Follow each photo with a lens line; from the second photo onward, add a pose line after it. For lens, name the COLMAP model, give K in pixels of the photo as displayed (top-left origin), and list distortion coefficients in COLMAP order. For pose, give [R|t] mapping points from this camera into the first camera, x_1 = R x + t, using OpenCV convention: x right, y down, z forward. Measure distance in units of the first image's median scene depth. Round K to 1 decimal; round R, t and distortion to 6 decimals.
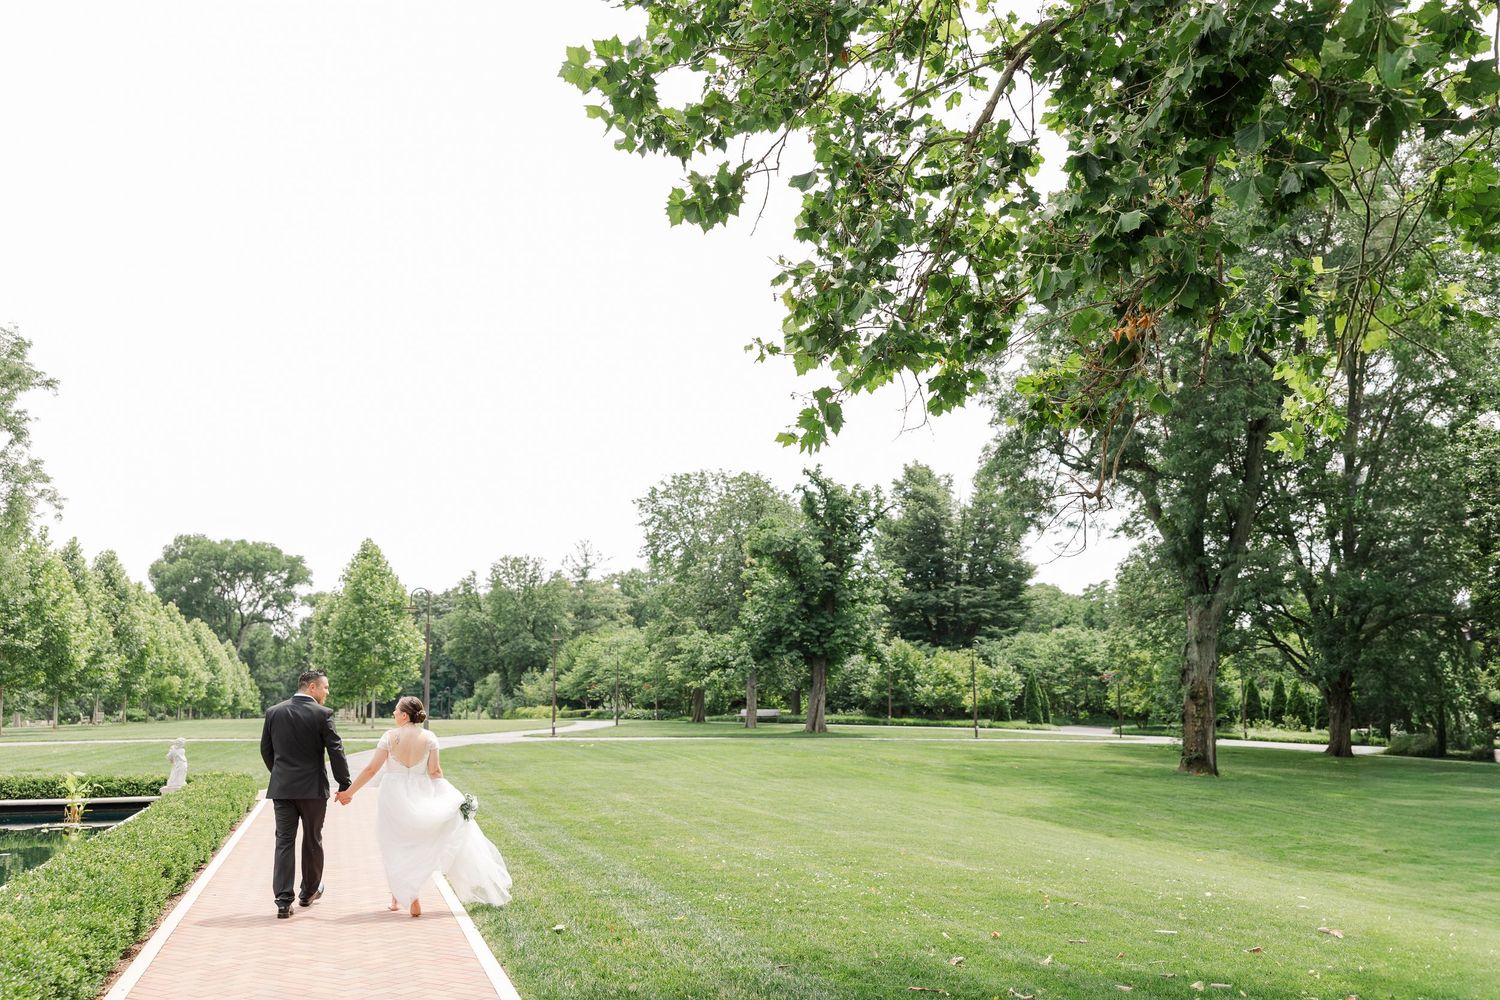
lens RADIAL K [[1332.4, 0, 745.5], [0, 1332.4, 480.6], [0, 0, 1]] dist [-0.012268, 0.009401]
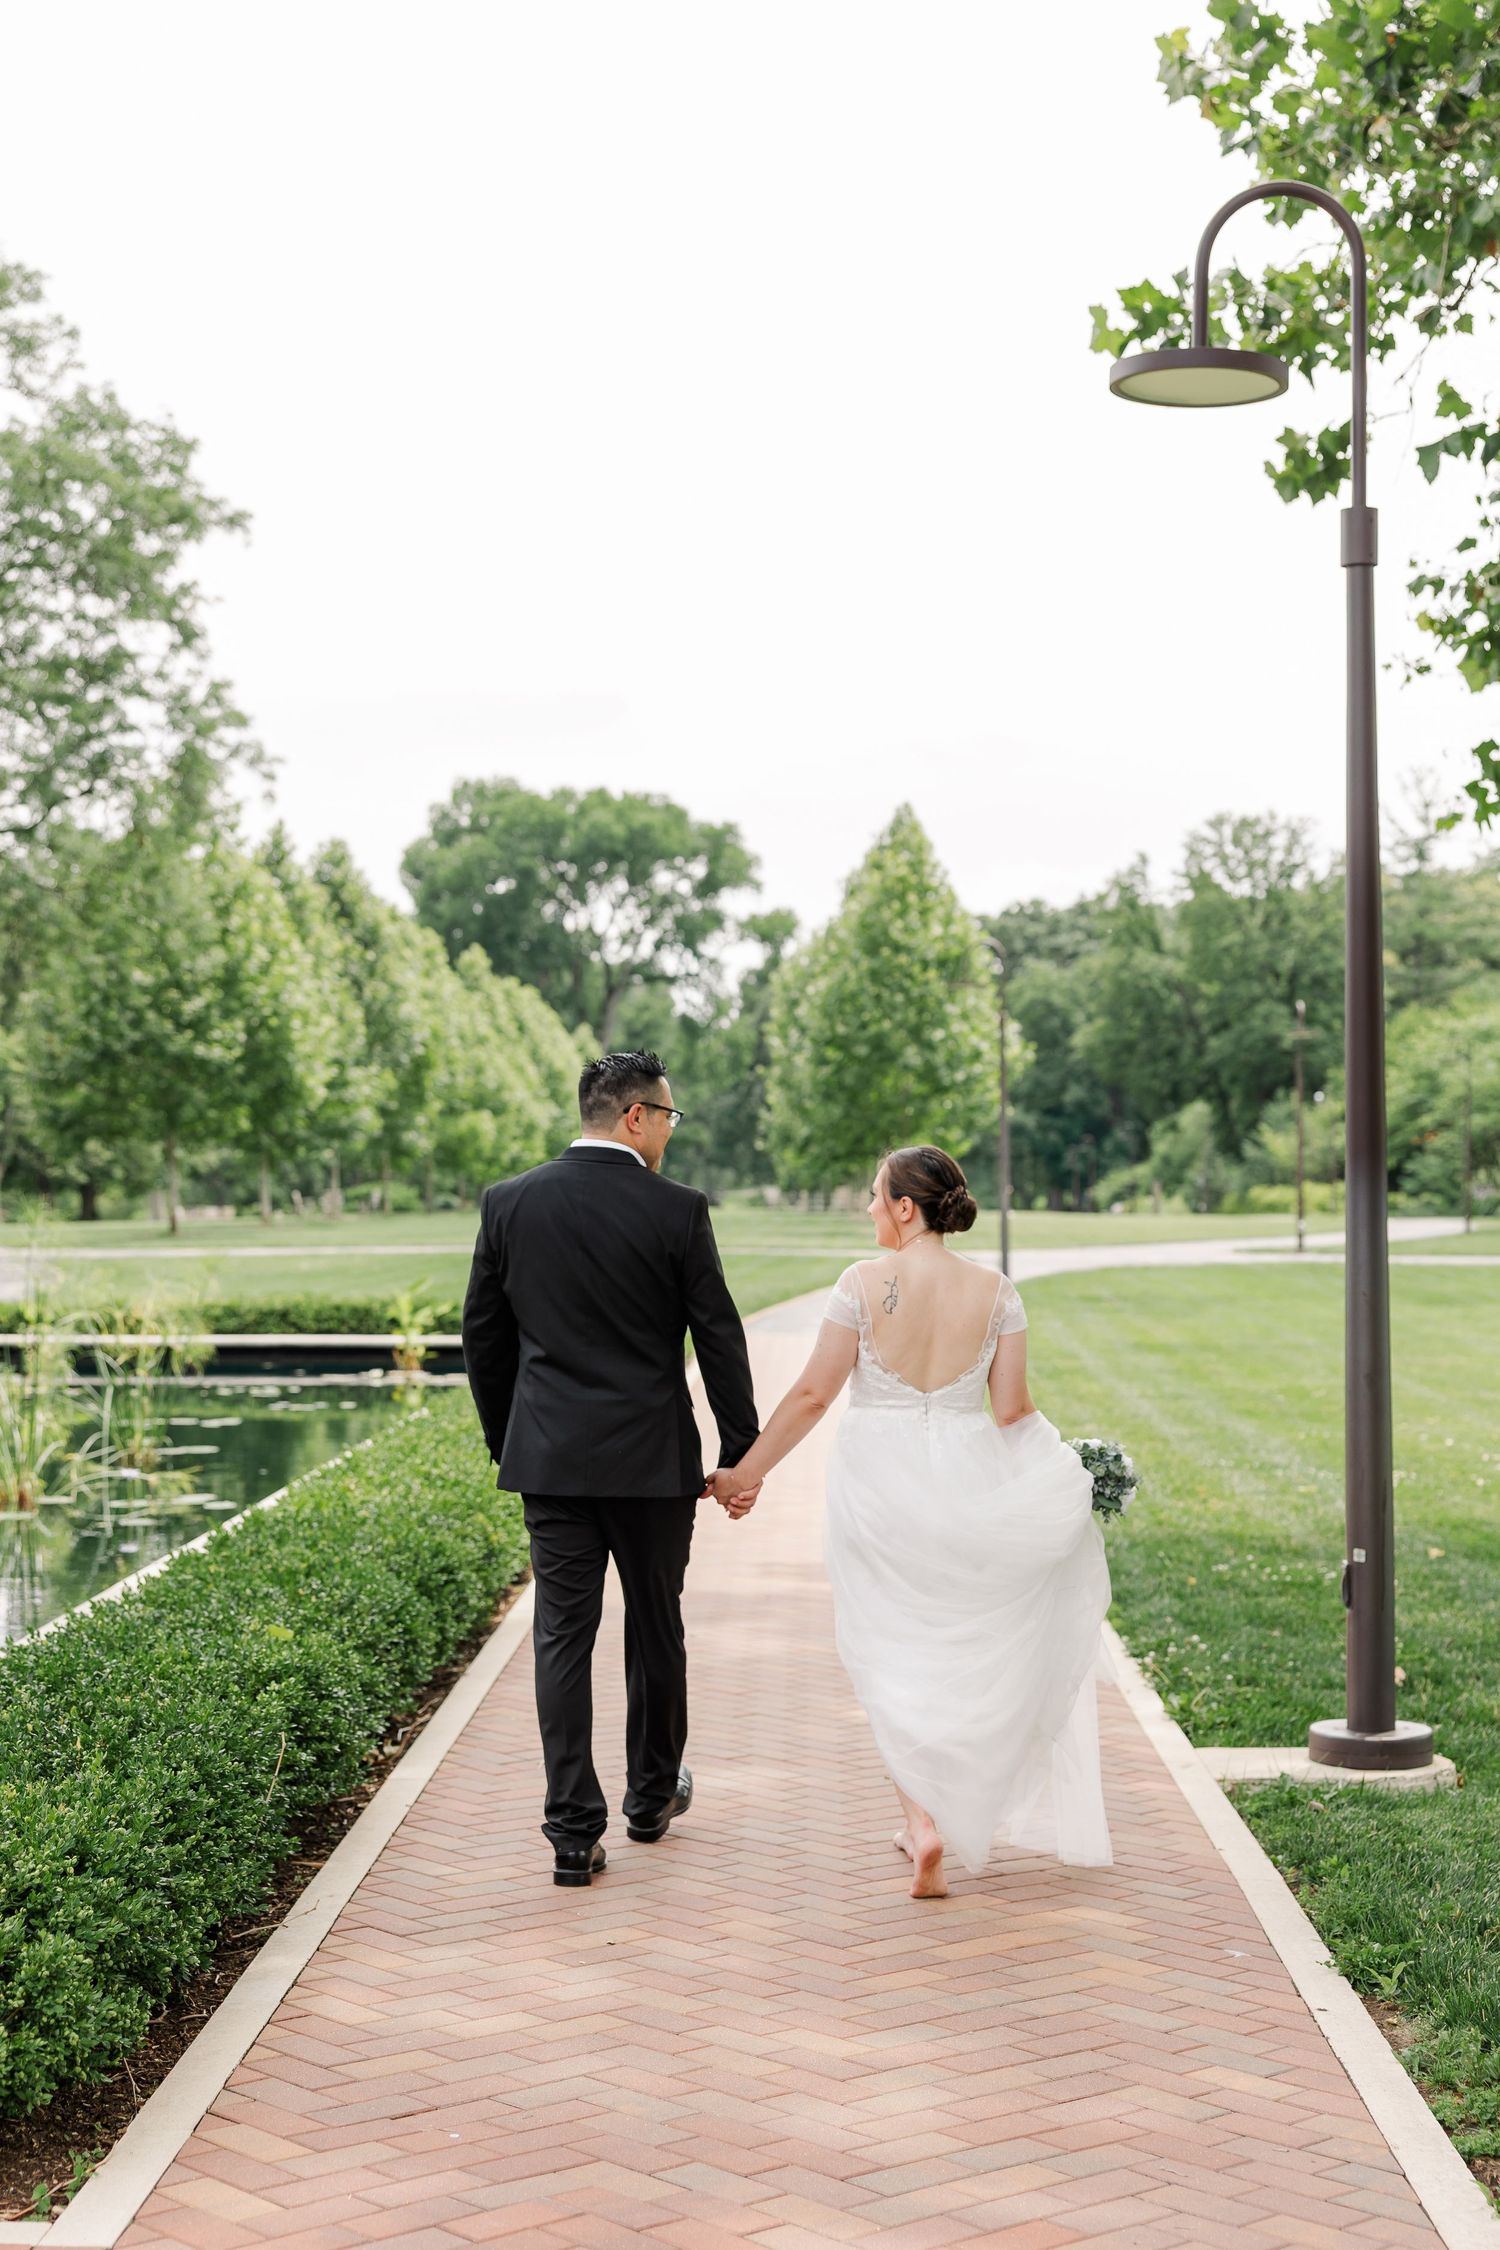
lens RADIAL K [[3716.7, 0, 750.0], [0, 3716.7, 1125.0], [0, 0, 1]] dist [0.010137, 0.012150]
pose [[0.950332, 0.003389, -0.311219, 0.055925], [0.043853, 0.988507, 0.144673, -0.031074], [0.308133, -0.151135, 0.939262, -0.178560]]
